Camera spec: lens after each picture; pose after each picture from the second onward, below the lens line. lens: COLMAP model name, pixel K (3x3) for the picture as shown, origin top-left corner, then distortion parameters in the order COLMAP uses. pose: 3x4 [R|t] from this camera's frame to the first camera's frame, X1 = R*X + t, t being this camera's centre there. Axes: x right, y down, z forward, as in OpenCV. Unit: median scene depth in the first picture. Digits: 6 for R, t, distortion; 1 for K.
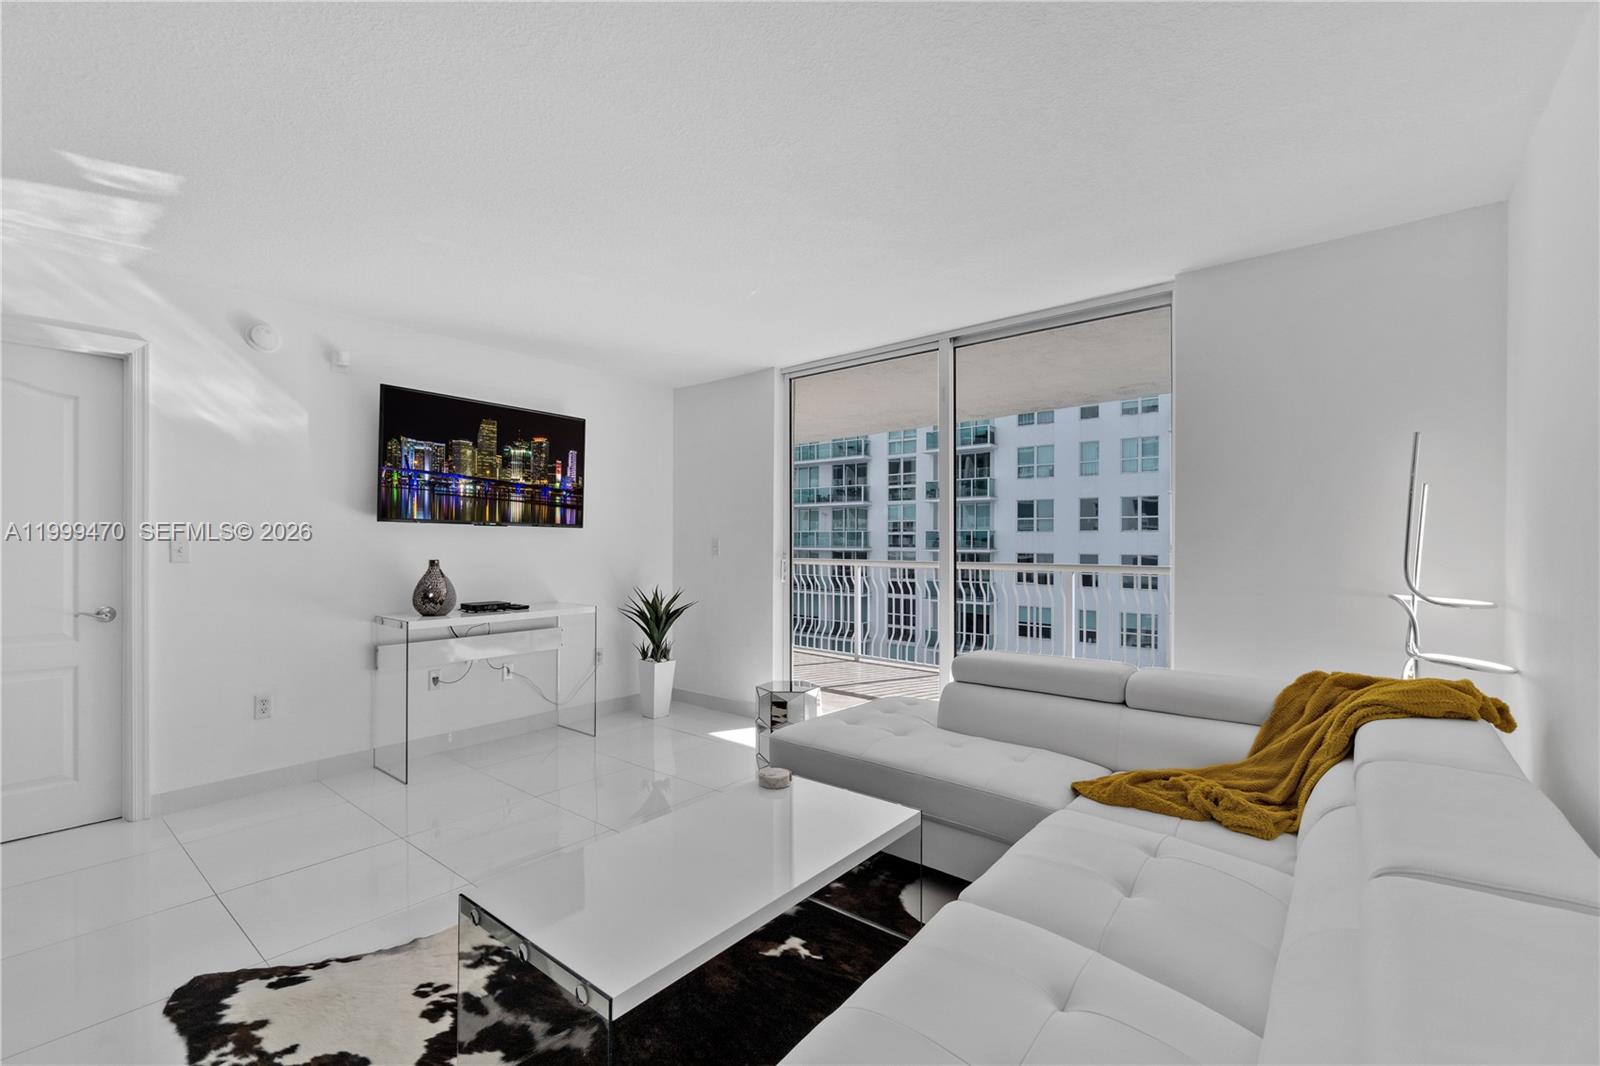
lens RADIAL K [[698.2, 0, 782.5], [0, 698.2, 534.9], [0, 0, 1]] dist [-0.007298, -0.000001]
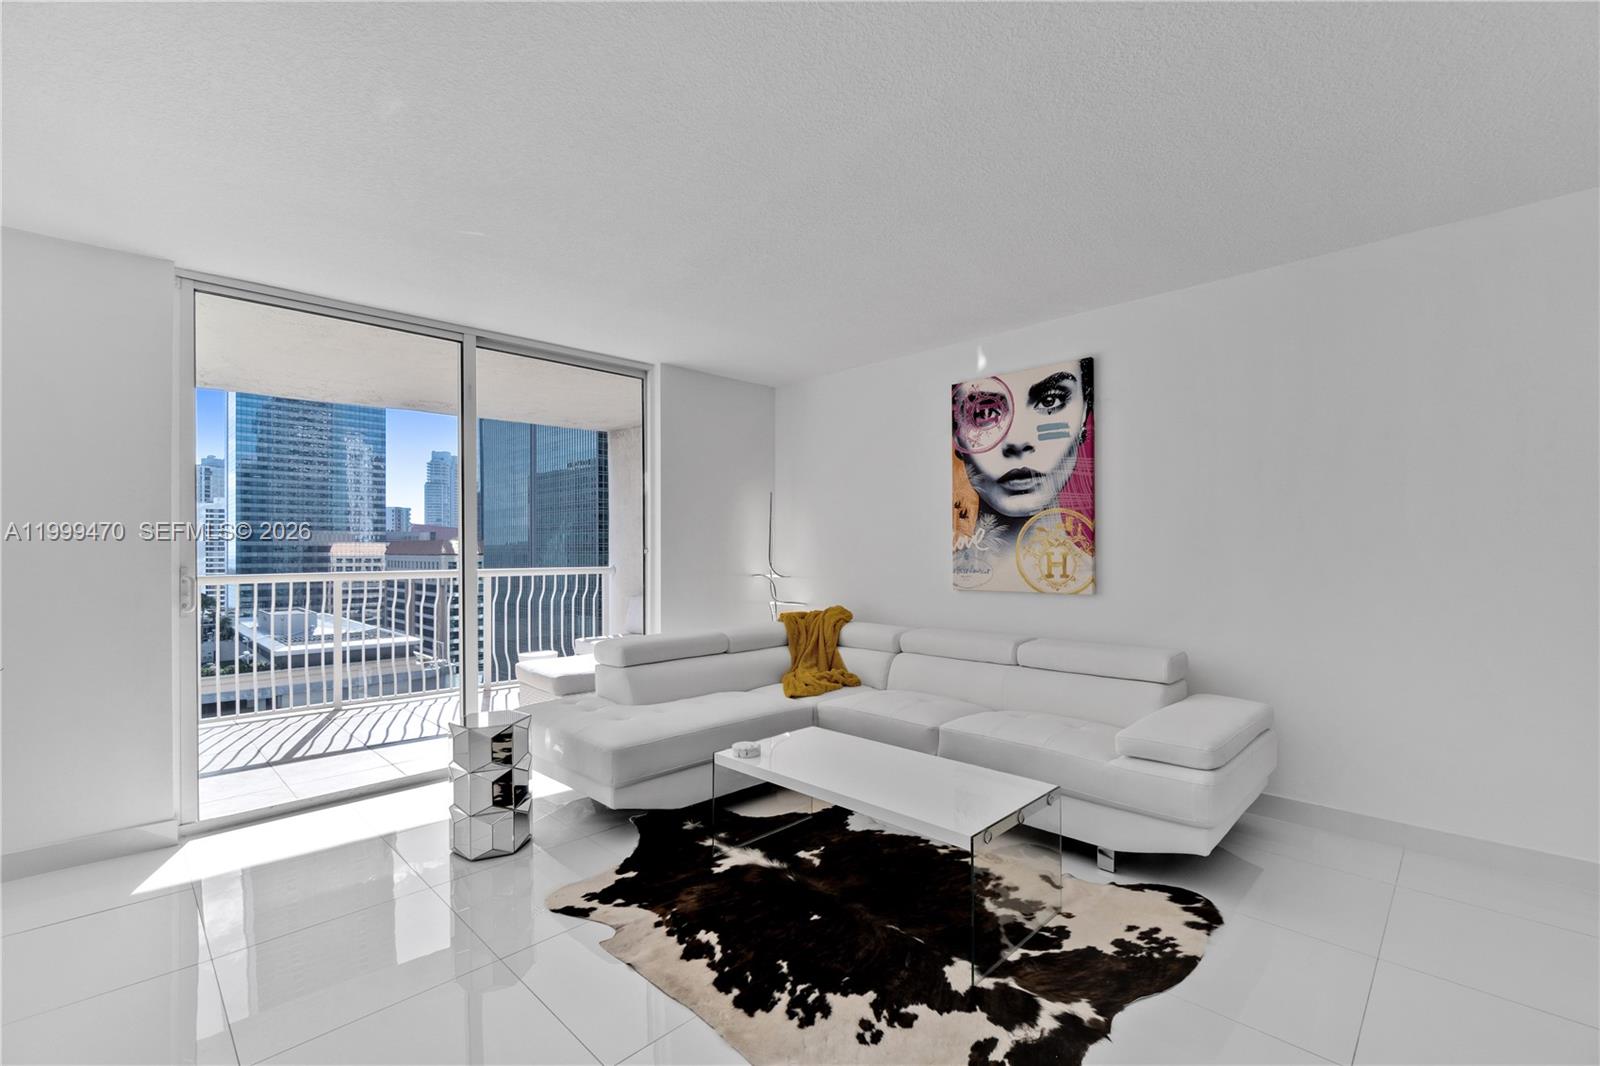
lens RADIAL K [[692.8, 0, 790.9], [0, 692.8, 548.2], [0, 0, 1]] dist [-0.002073, -0.000102]
pose [[0.084325, -0.000356, 0.996438, -0.577079], [-0.006125, 0.999981, 0.000876, 0.006039], [-0.996419, -0.006177, 0.084321, 0.416543]]
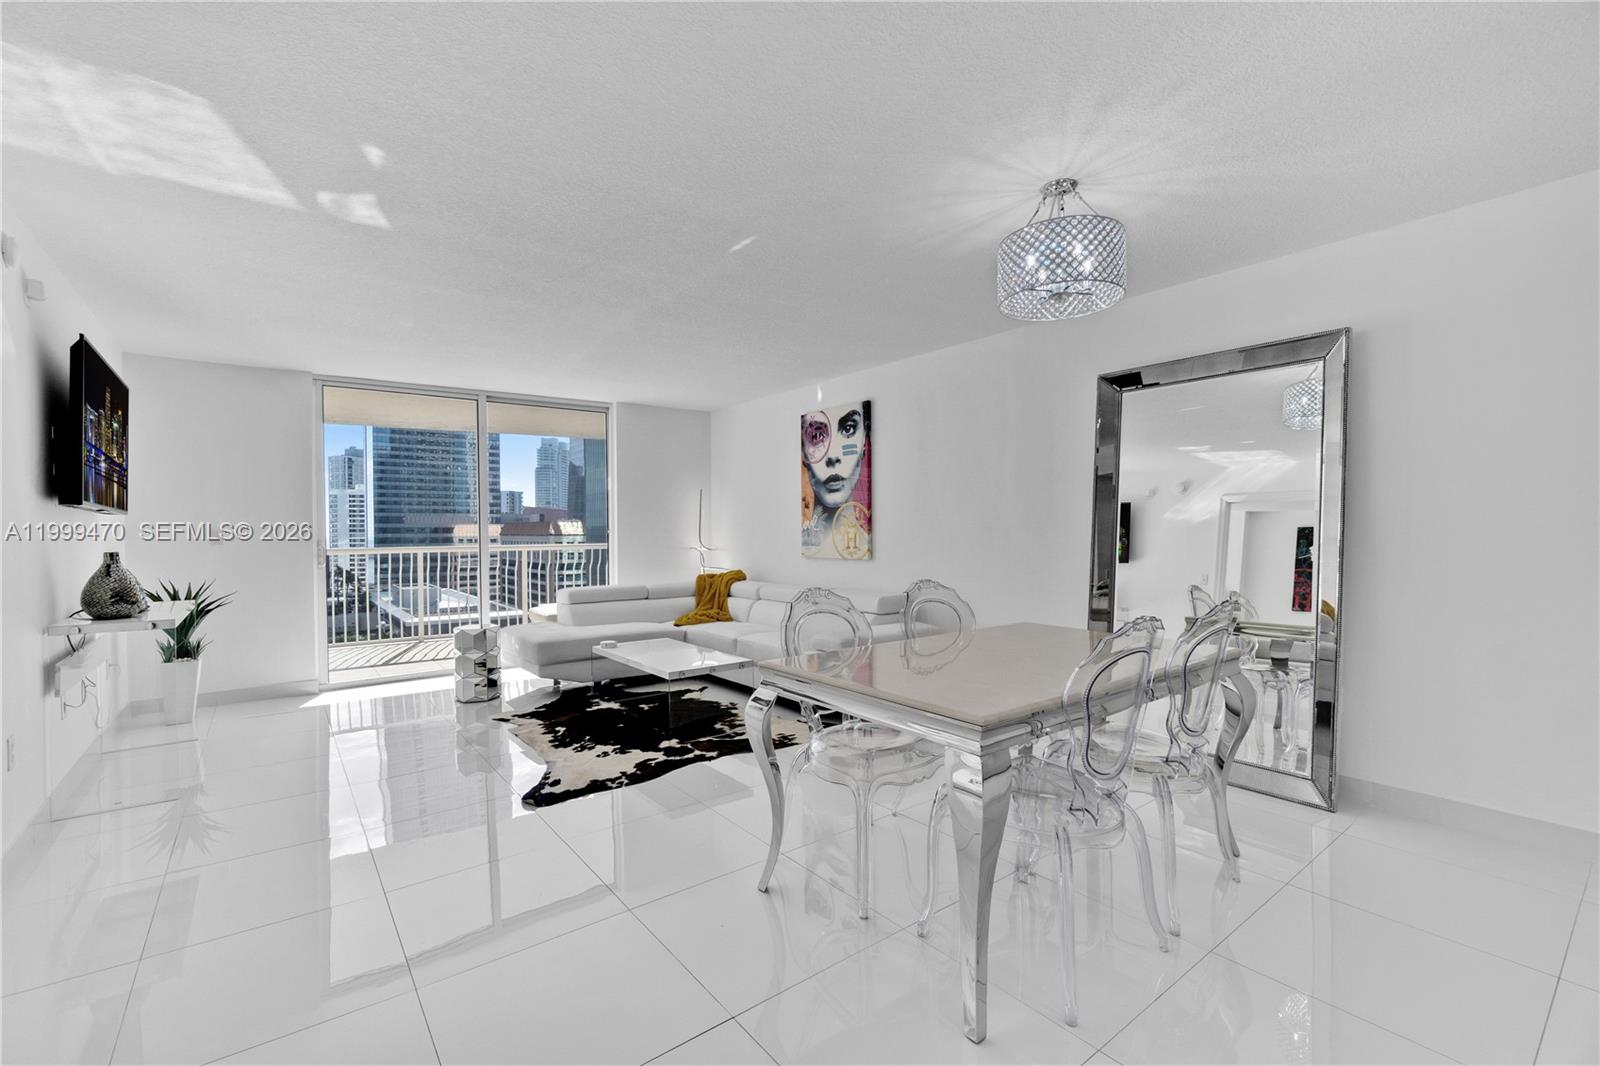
lens RADIAL K [[691.7, 0, 792.3], [0, 691.7, 538.9], [0, 0, 1]] dist [-0.000266, -0.000105]
pose [[0.215788, -0.015647, 0.976315, -0.932070], [-0.002721, 0.999858, 0.016626, 0.002690], [-0.976437, -0.006244, 0.215714, 0.022342]]
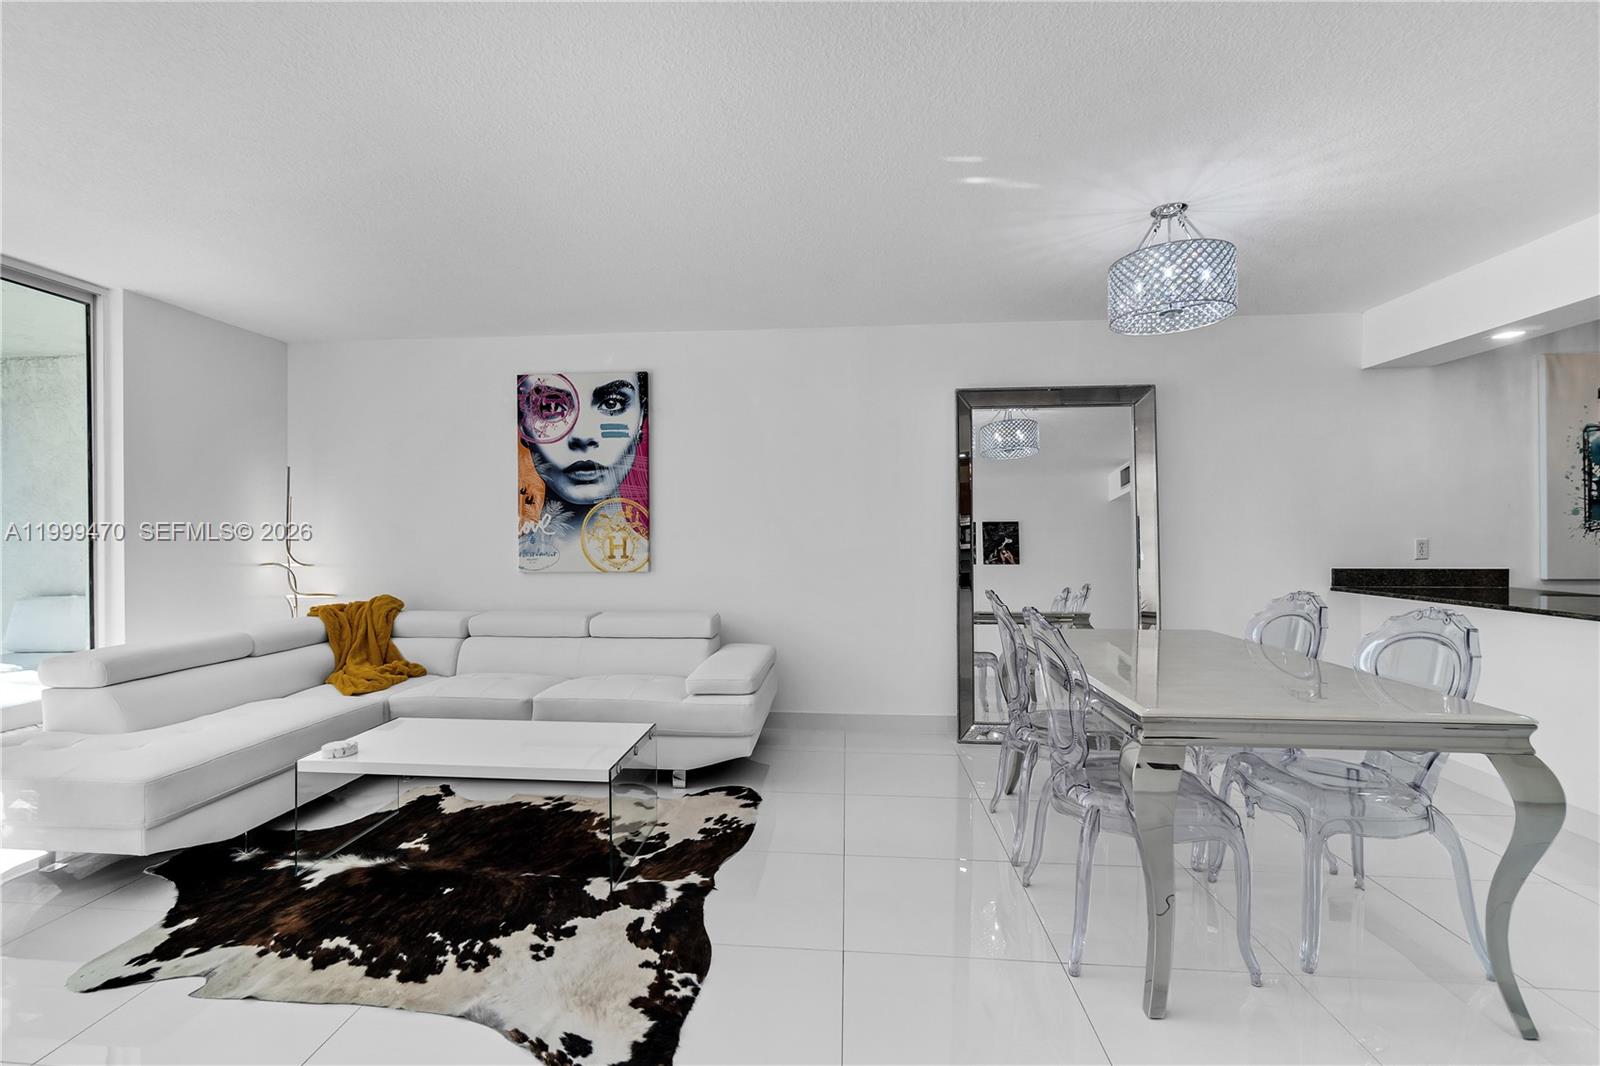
lens RADIAL K [[700.5, 0, 782.3], [0, 700.5, 538.8], [0, 0, 1]] dist [-0.002118, -0.000644]
pose [[-0.571466, -0.007341, 0.820593, -0.642539], [-0.007103, 0.999967, 0.003999, 0.007544], [-0.820595, -0.003543, -0.571499, 0.530428]]
